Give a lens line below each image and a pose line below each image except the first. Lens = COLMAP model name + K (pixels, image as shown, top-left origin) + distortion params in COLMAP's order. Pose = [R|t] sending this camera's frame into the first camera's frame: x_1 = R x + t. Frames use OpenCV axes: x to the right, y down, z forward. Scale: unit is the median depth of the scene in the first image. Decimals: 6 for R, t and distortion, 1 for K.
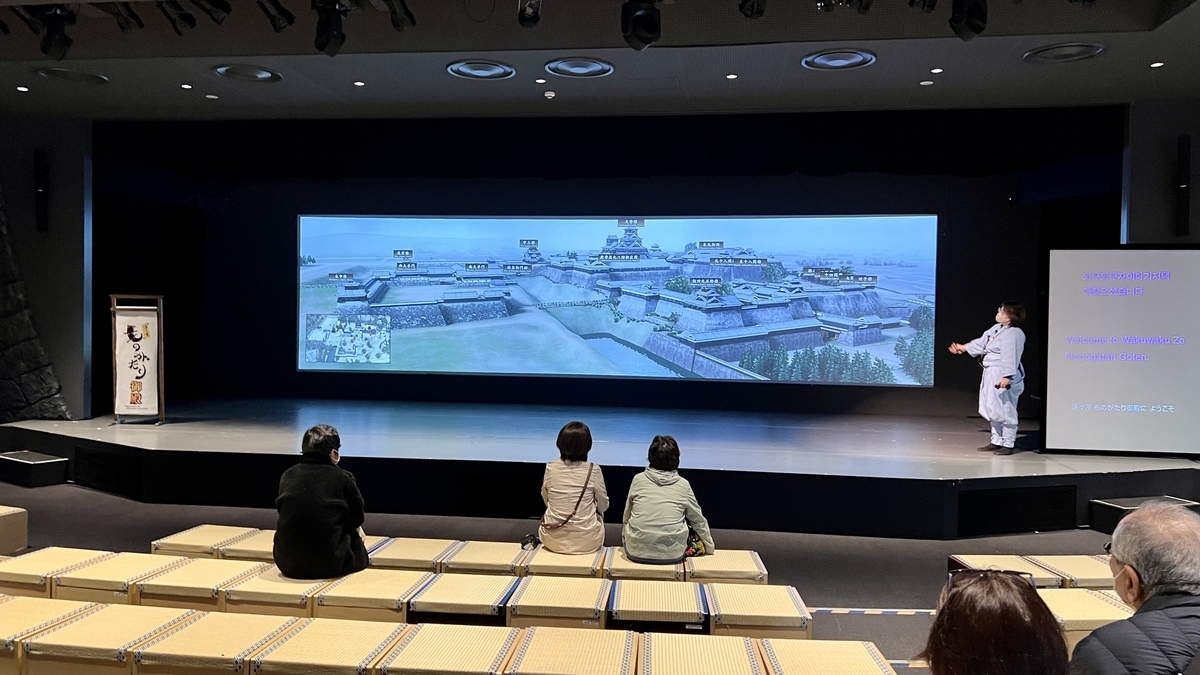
lens RADIAL K [[910.5, 0, 606.6], [0, 910.5, 335.2], [0, 0, 1]] dist [0.078067, -0.081868]
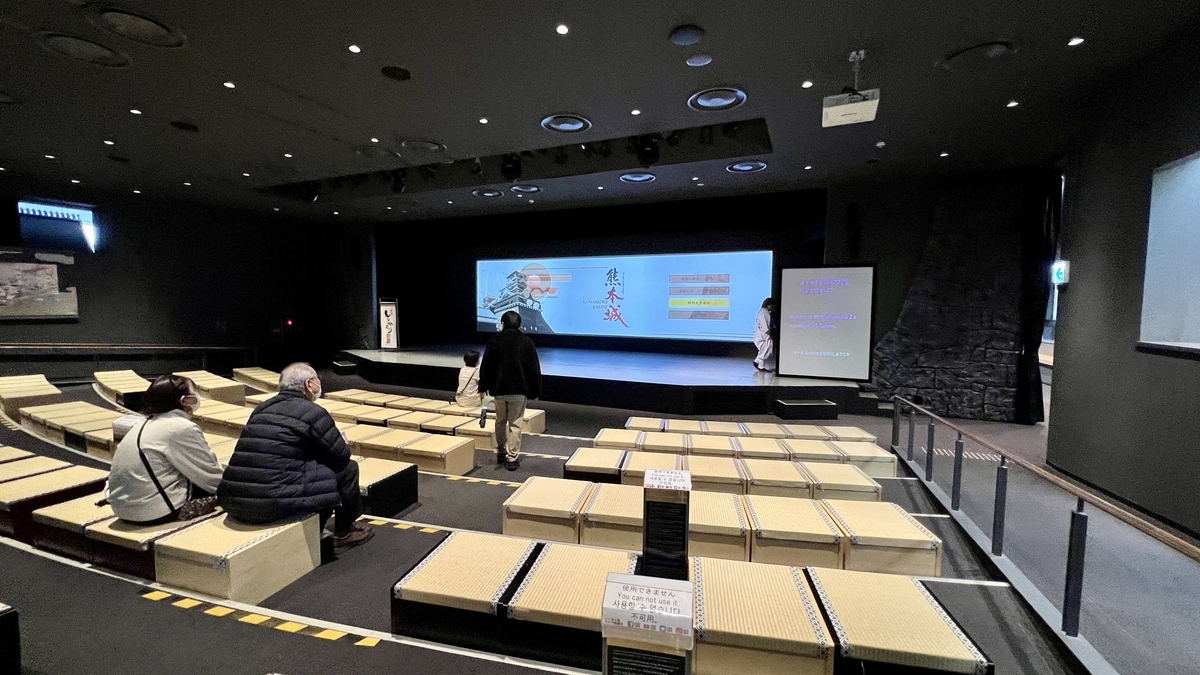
lens RADIAL K [[488.6, 0, 600.0], [0, 488.6, 337.5], [0, 0, 1]] dist [-0.003892, -0.000541]
pose [[0.962007, 0.013315, -0.272699, 0.354804], [-0.001986, 0.999125, 0.041777, 0.005856], [0.273017, -0.039648, 0.961192, -0.056232]]
